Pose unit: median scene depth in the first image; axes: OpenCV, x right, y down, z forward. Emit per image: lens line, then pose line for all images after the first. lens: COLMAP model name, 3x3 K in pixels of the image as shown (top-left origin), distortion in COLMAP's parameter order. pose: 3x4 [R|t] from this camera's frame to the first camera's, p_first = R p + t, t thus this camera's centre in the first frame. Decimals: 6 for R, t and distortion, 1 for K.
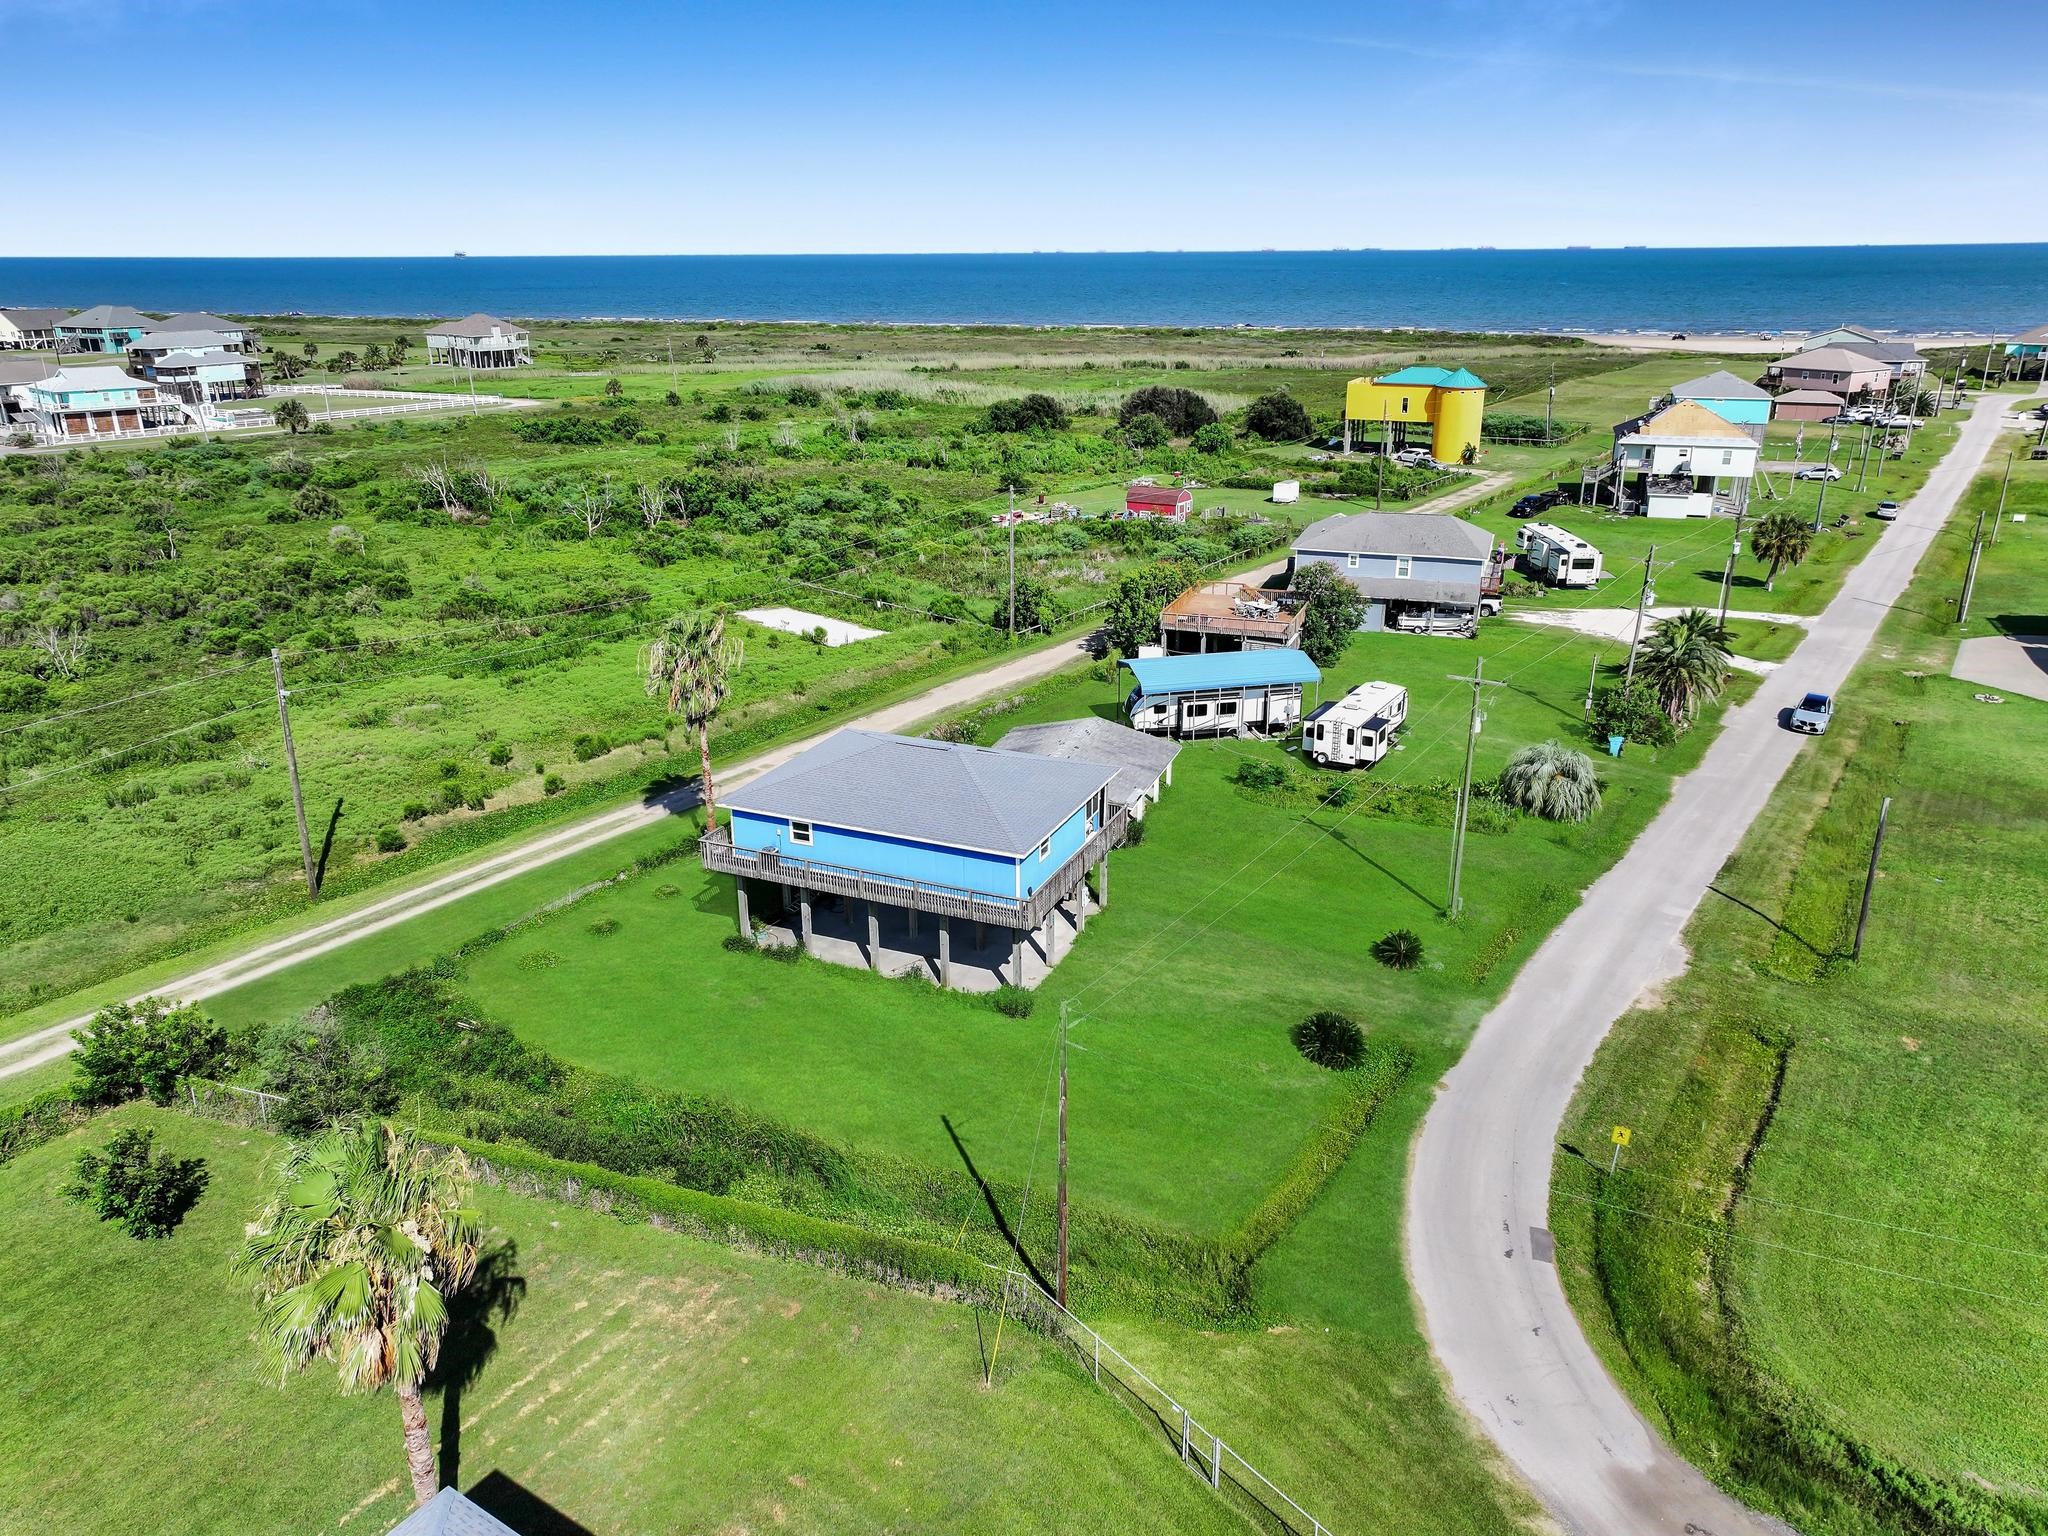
lens RADIAL K [[1452.9, 0, 1024.0], [0, 1452.9, 768.0], [0, 0, 1]] dist [0.004040, 0.000288]
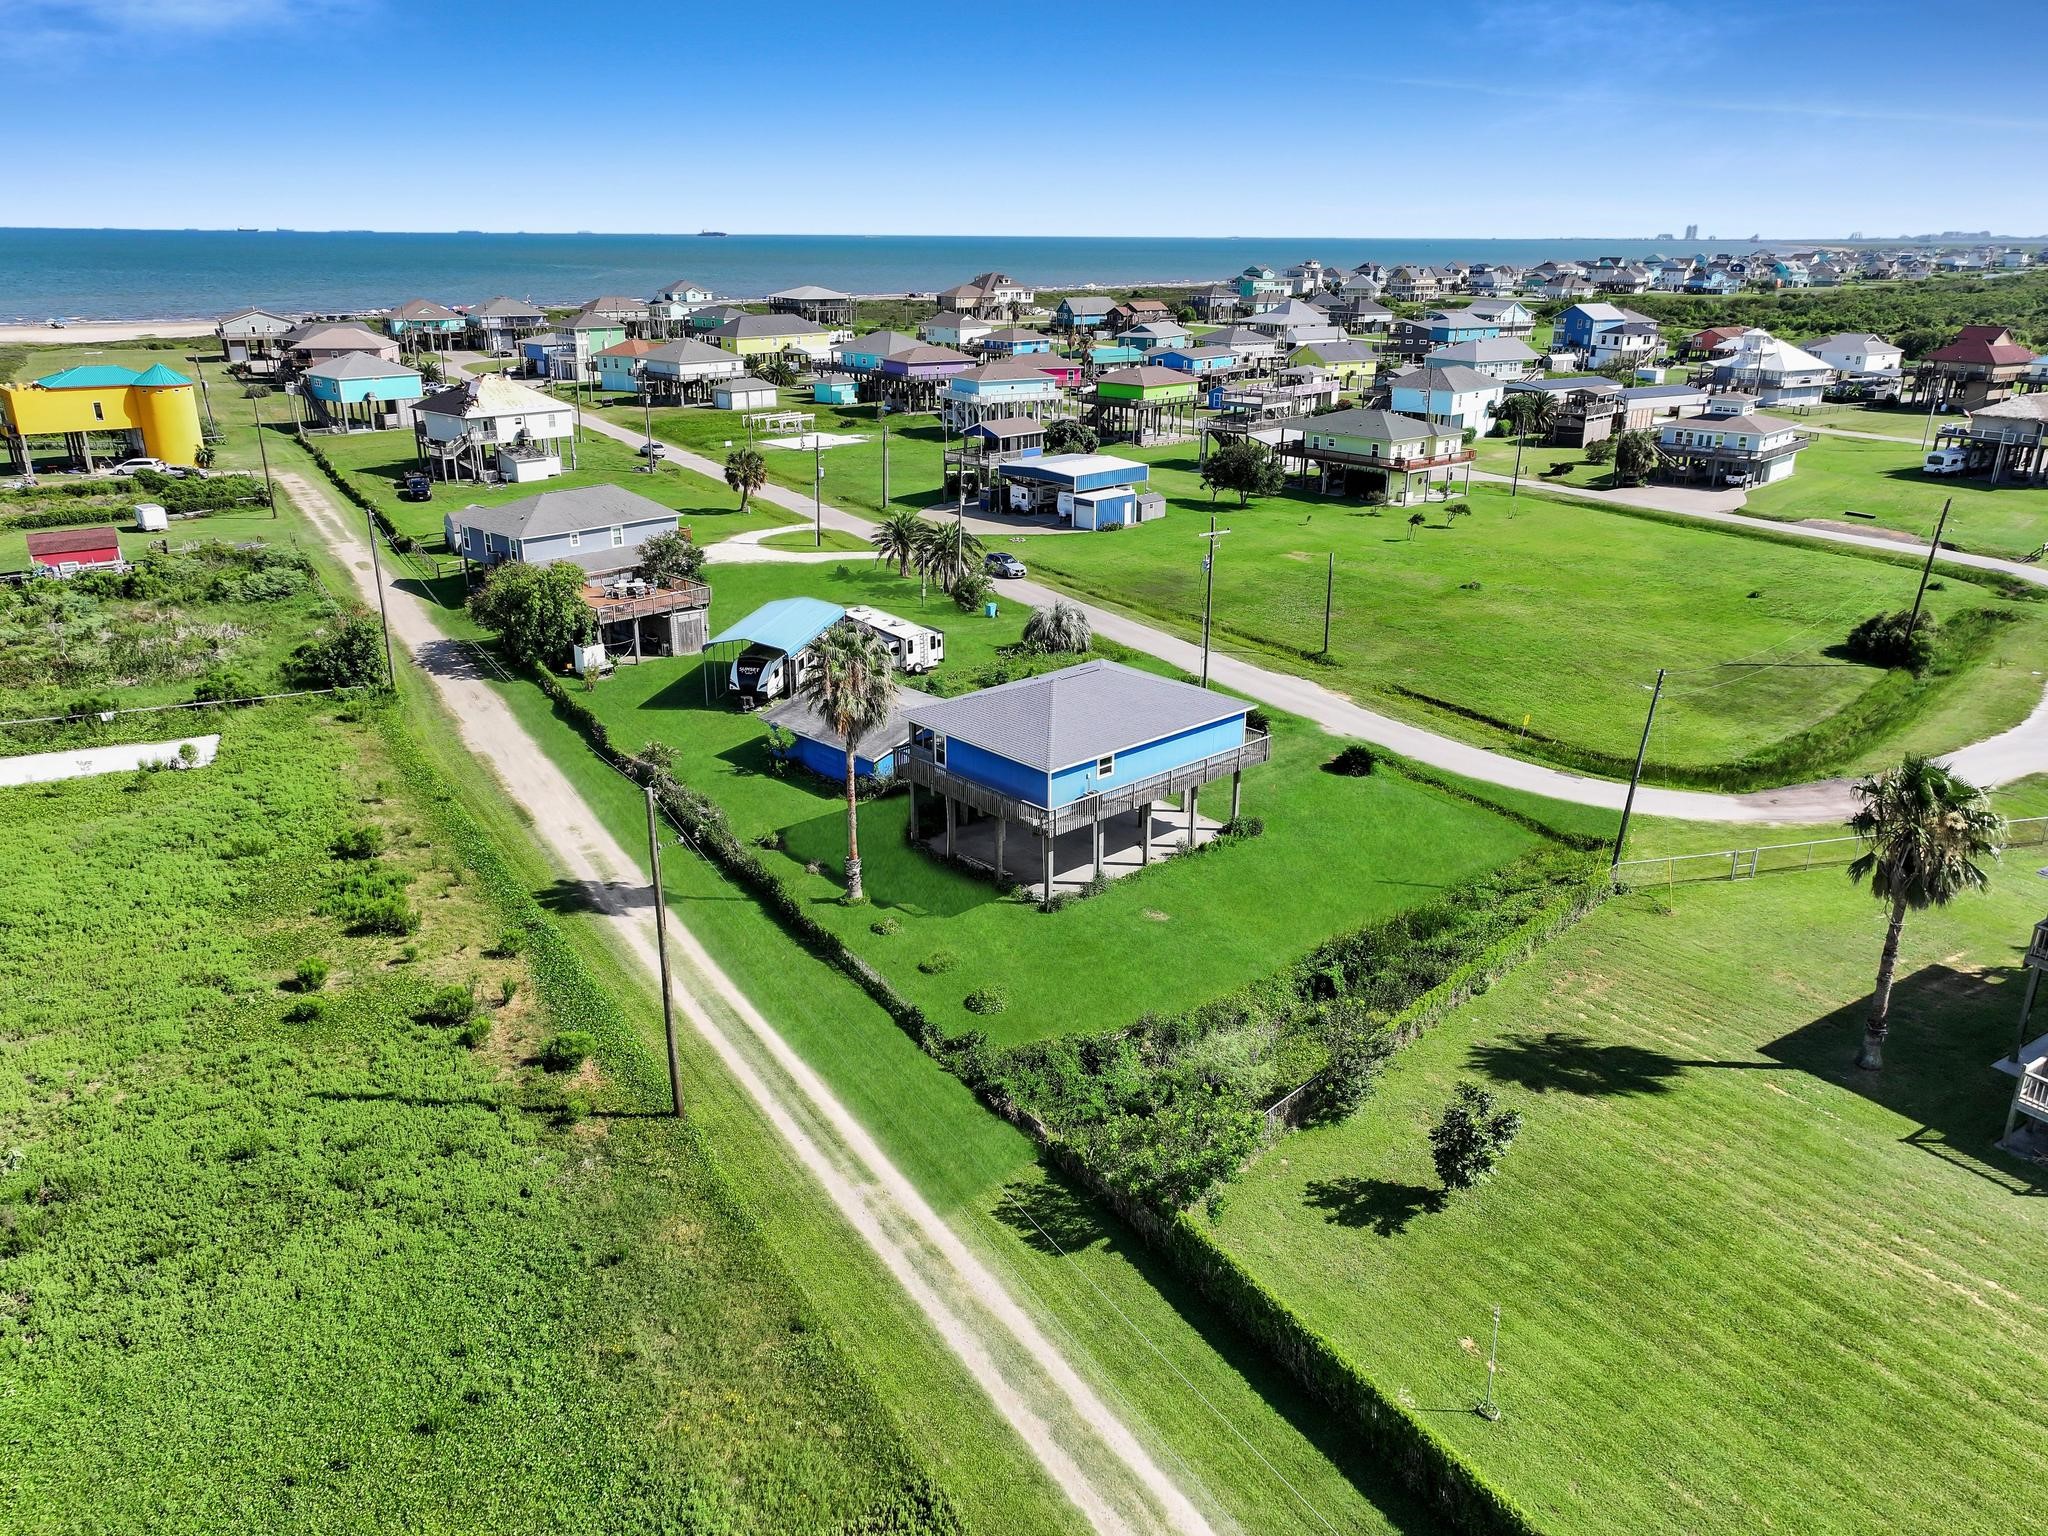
lens RADIAL K [[1453.1, 0, 949.8], [0, 1453.1, 767.8], [0, 0, 1]] dist [0.084628, 0.001564]
pose [[0.442206, -0.311509, 0.841080, -0.582909], [0.312467, 0.932508, 0.181089, -0.098074], [-0.840725, 0.182731, 0.509697, 0.281492]]
